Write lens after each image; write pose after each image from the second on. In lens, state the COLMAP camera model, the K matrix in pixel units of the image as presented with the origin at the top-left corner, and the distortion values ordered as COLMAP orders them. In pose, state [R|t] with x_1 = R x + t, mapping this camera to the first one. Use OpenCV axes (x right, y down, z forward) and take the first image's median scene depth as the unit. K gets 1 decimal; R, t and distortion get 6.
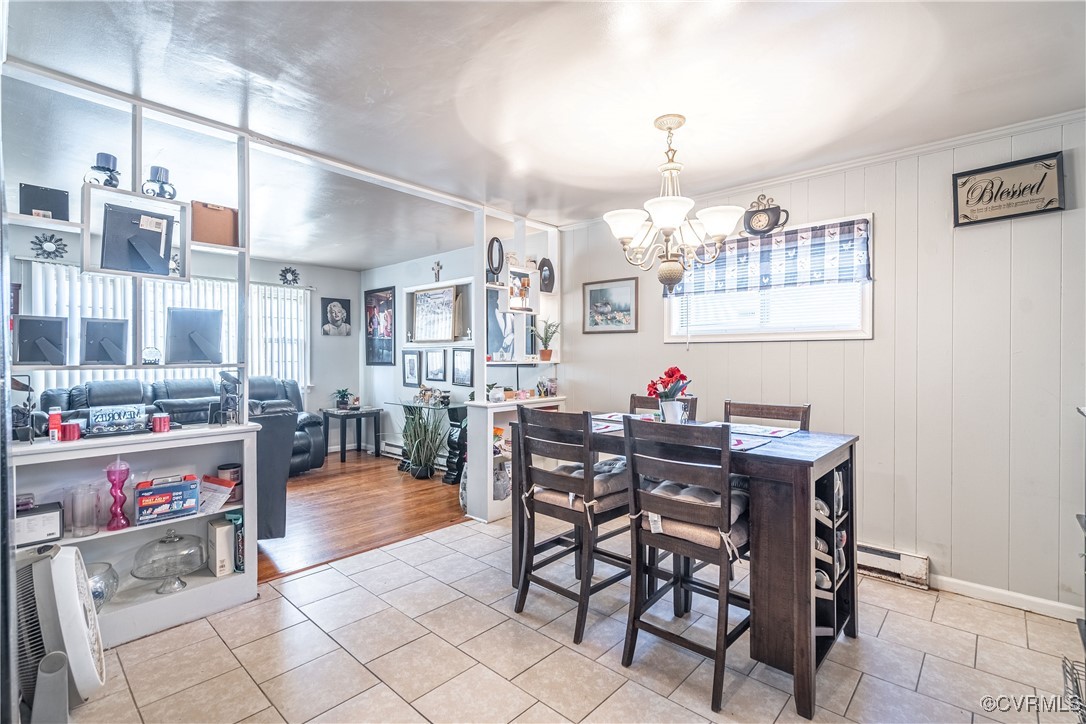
lens RADIAL K [[494.9, 0, 543.3], [0, 494.9, 359.6], [0, 0, 1]] dist [-0.010508, 0.003294]
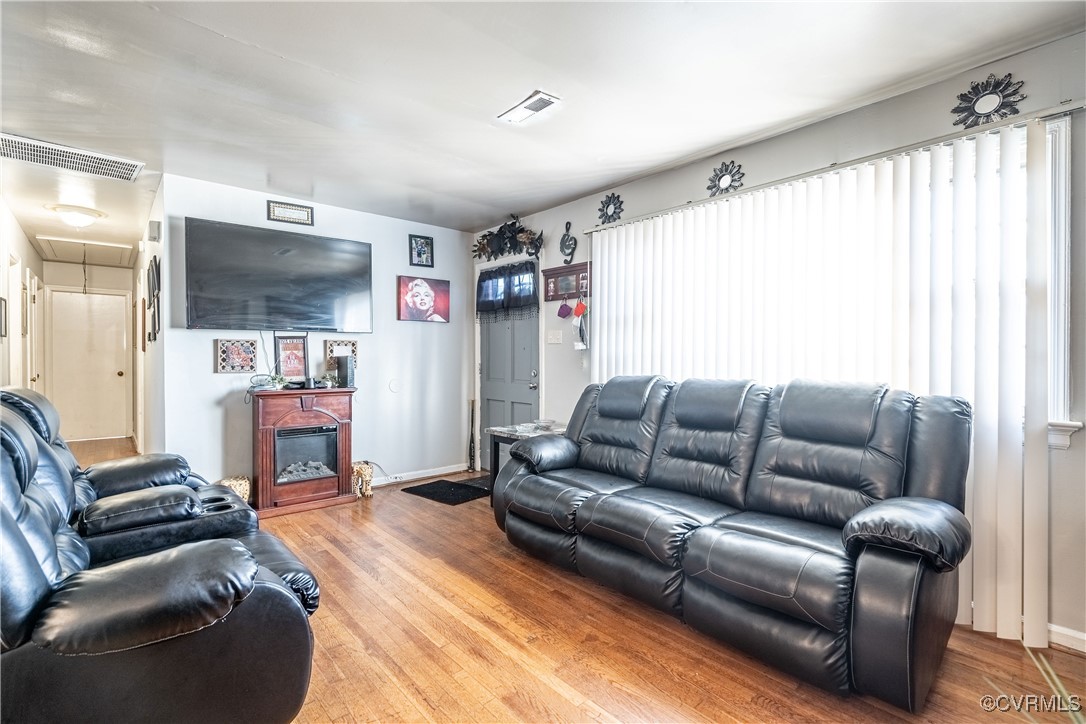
lens RADIAL K [[494.9, 0, 541.3], [0, 494.9, 361.1], [0, 0, 1]] dist [-0.010508, 0.003294]
pose [[-0.125095, 0.003420, -0.992139, -0.240323], [-0.004268, 0.999983, 0.003986, 0.026995], [0.992136, 0.004733, -0.125078, 1.363850]]
